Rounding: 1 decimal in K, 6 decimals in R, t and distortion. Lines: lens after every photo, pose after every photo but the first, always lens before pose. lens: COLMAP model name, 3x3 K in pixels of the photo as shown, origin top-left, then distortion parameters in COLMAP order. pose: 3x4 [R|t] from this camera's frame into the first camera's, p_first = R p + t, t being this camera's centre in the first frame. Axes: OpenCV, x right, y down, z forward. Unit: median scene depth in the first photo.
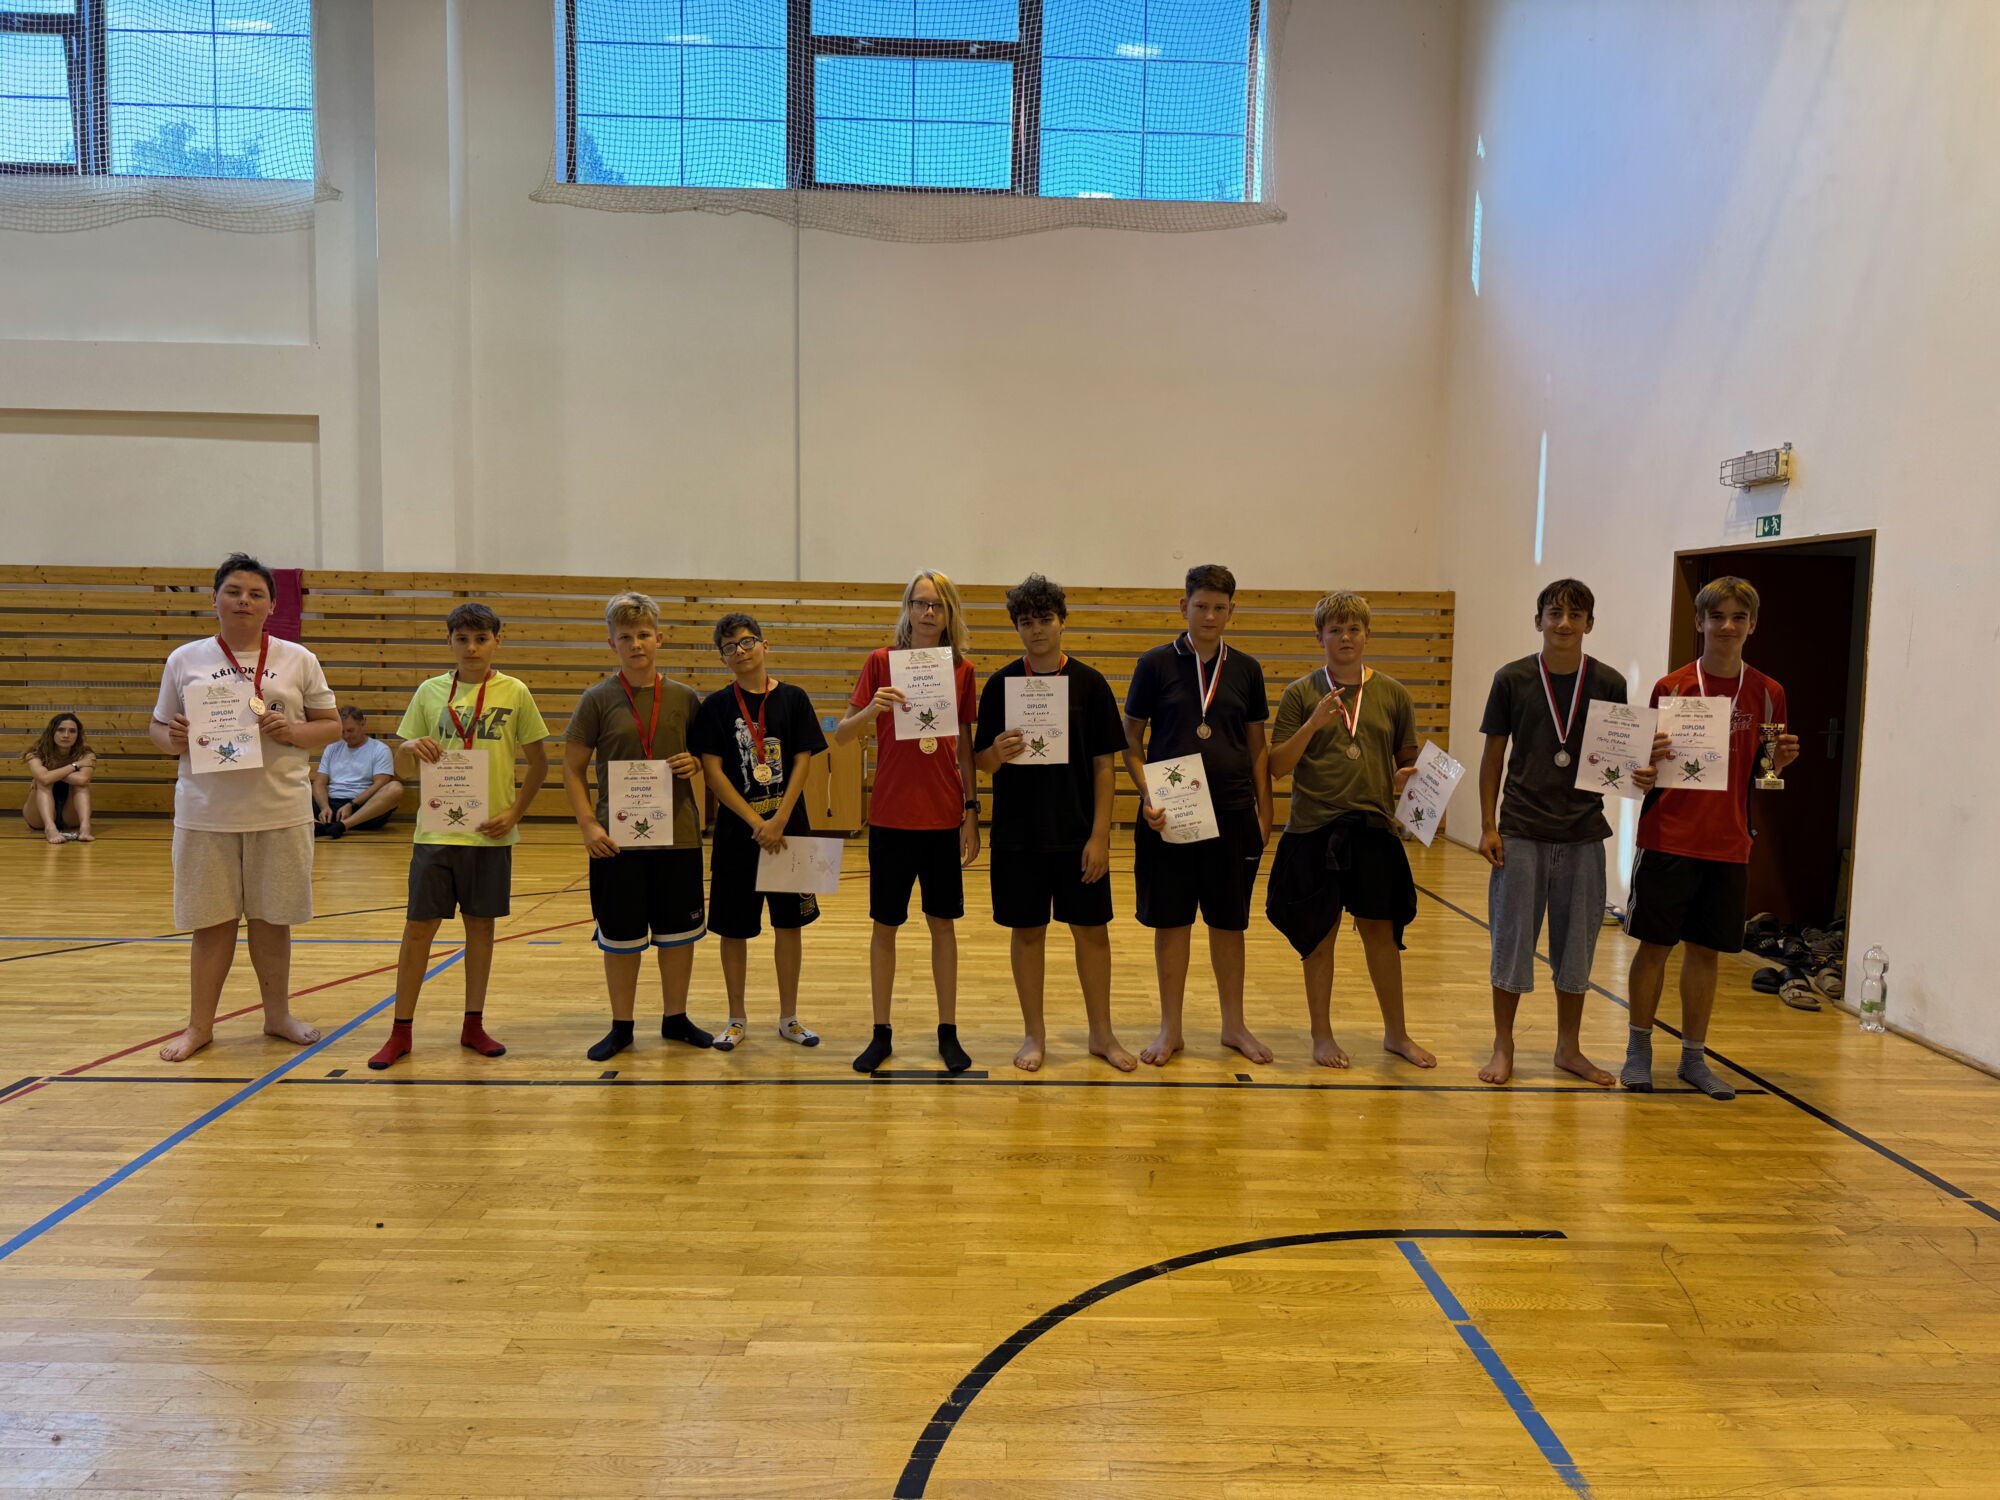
lens RADIAL K [[1398.5, 0, 1009.0], [0, 1398.5, 759.9], [0, 0, 1]] dist [0.012770, -0.020316]
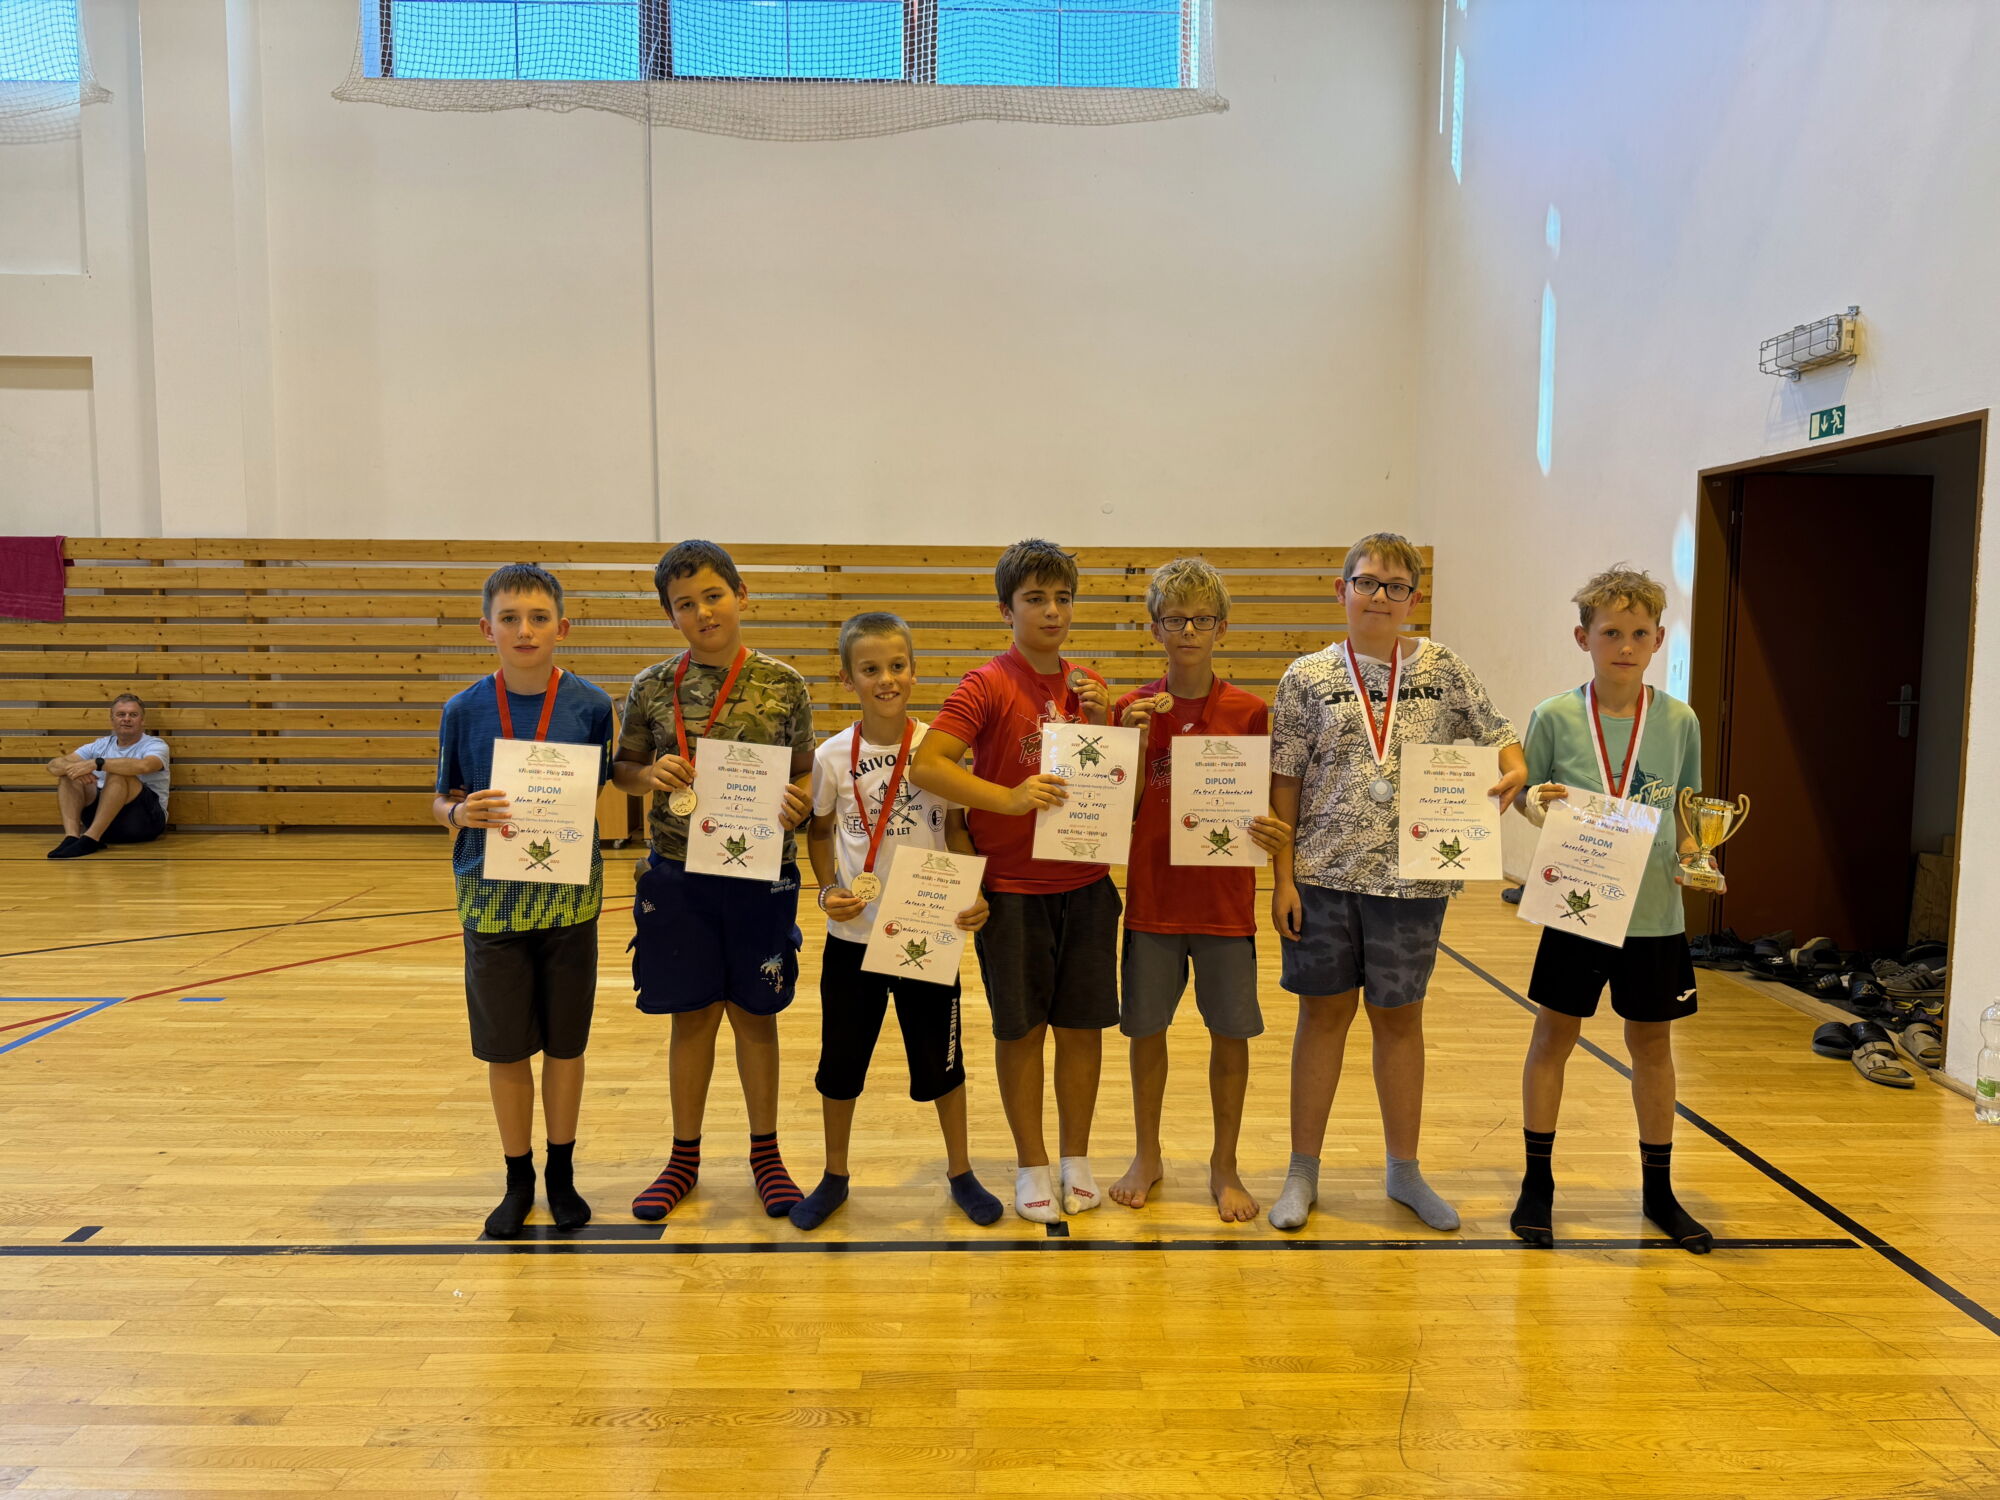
lens RADIAL K [[1398.5, 0, 1006.6], [0, 1398.5, 759.6], [0, 0, 1]] dist [0.012770, -0.020316]
pose [[0.999876, -0.011693, -0.010550, 0.071120], [0.011733, 0.999924, 0.003698, 0.002194], [0.010506, -0.003822, 0.999938, 0.158771]]
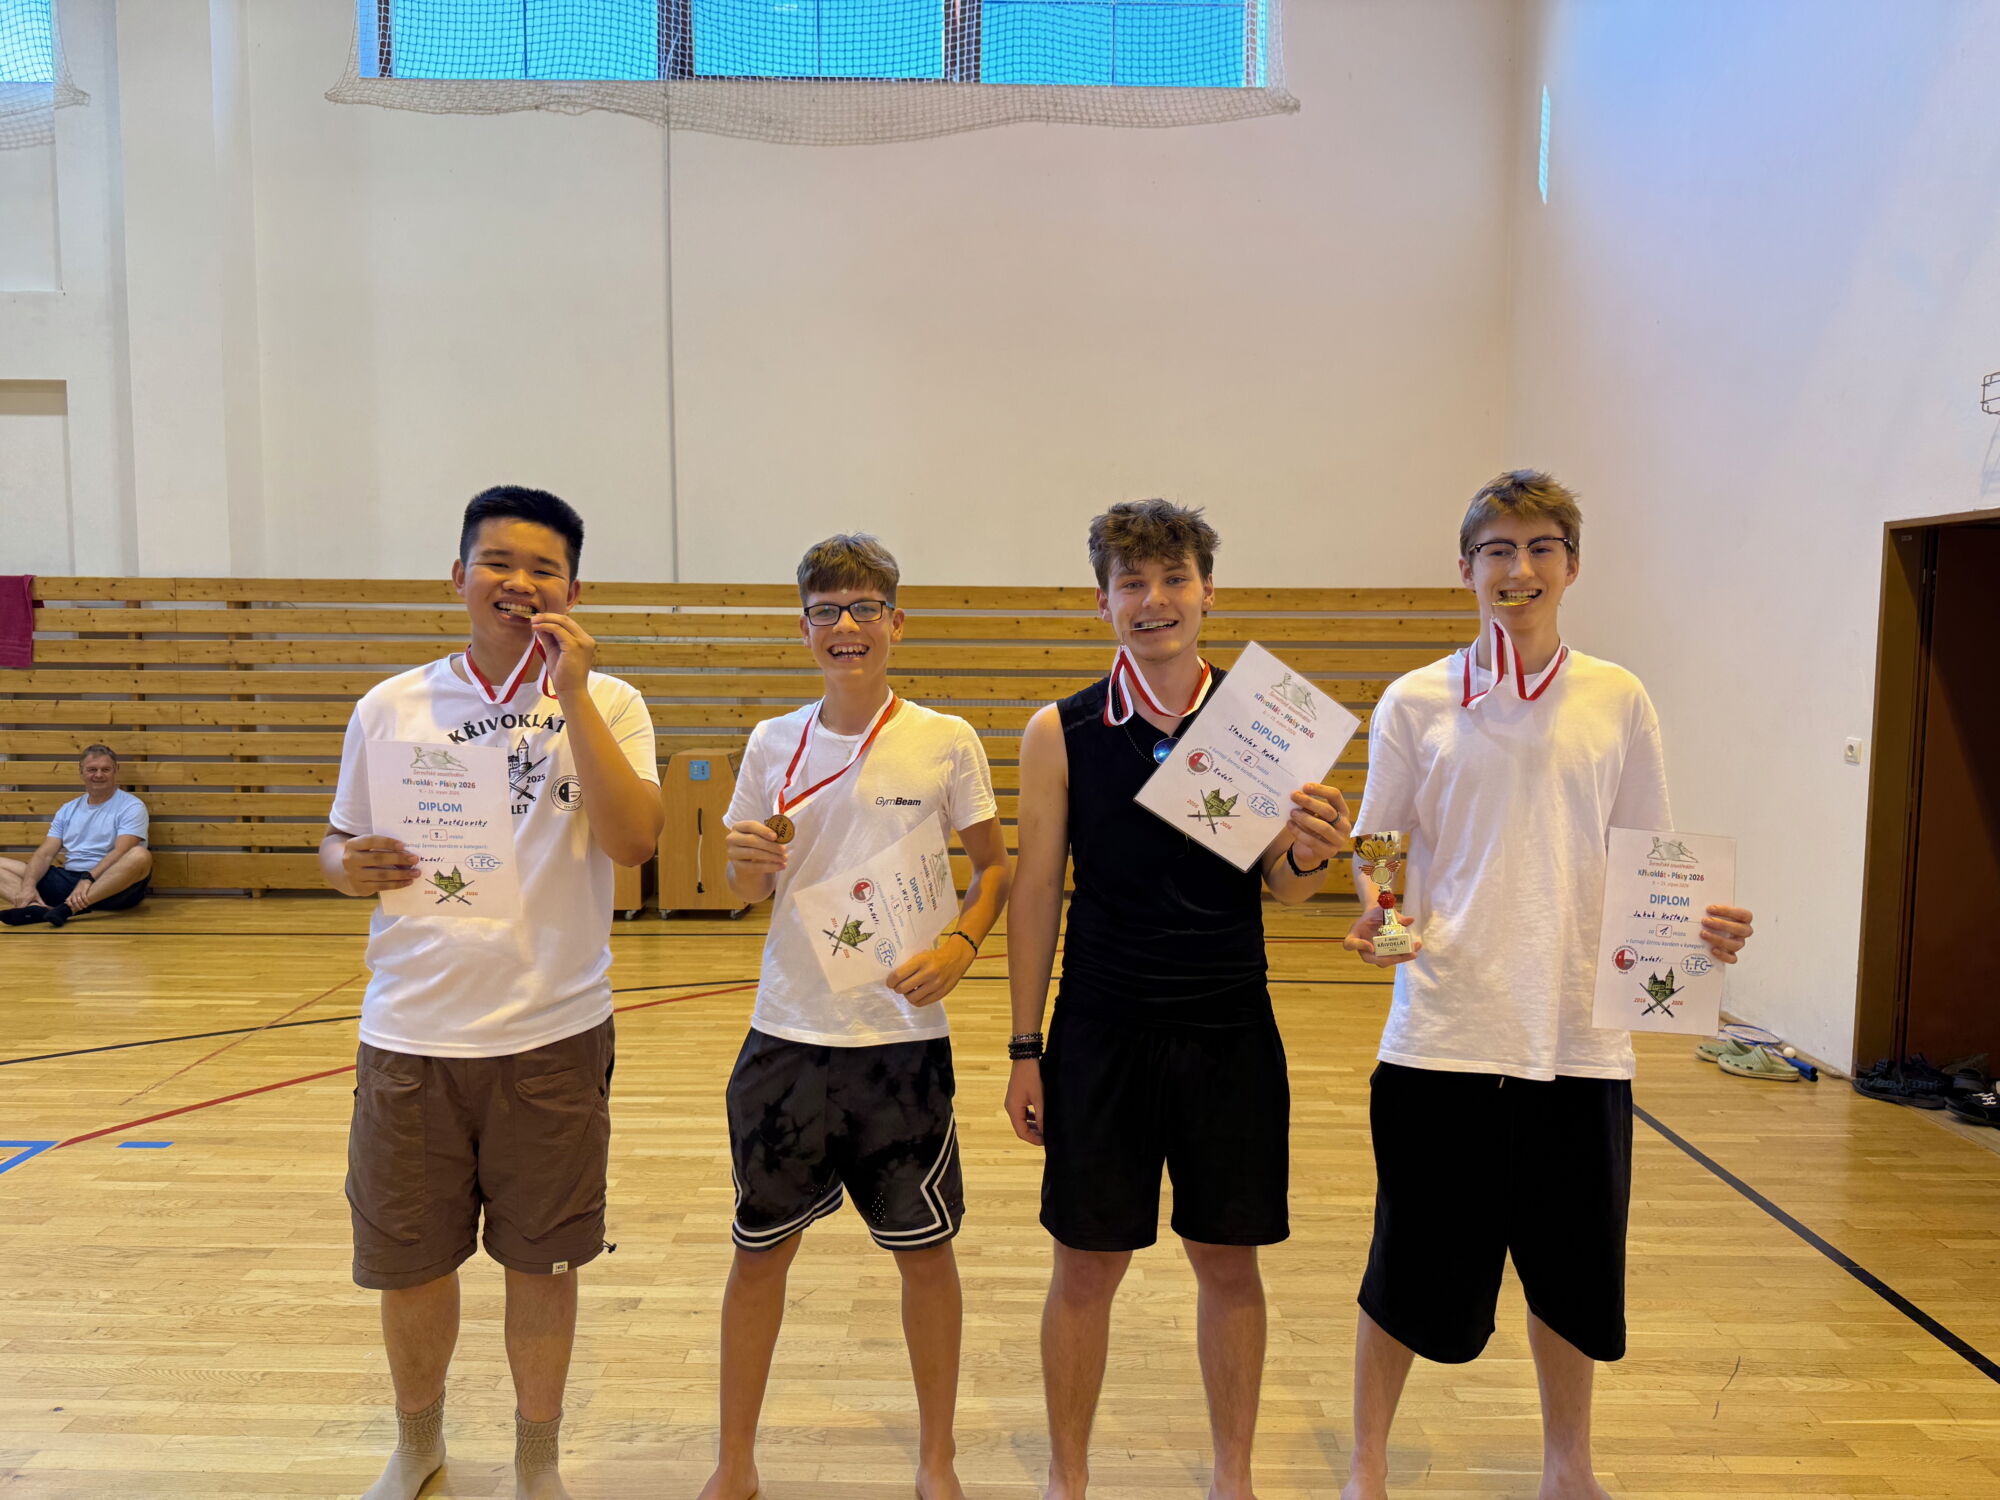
lens RADIAL K [[1398.5, 0, 1001.6], [0, 1398.5, 763.9], [0, 0, 1]] dist [0.012770, -0.020316]
pose [[0.999711, -0.008354, -0.022535, 0.050076], [0.008358, 0.999965, 0.000084, -0.026676], [0.022534, -0.000272, 0.999746, 0.231987]]
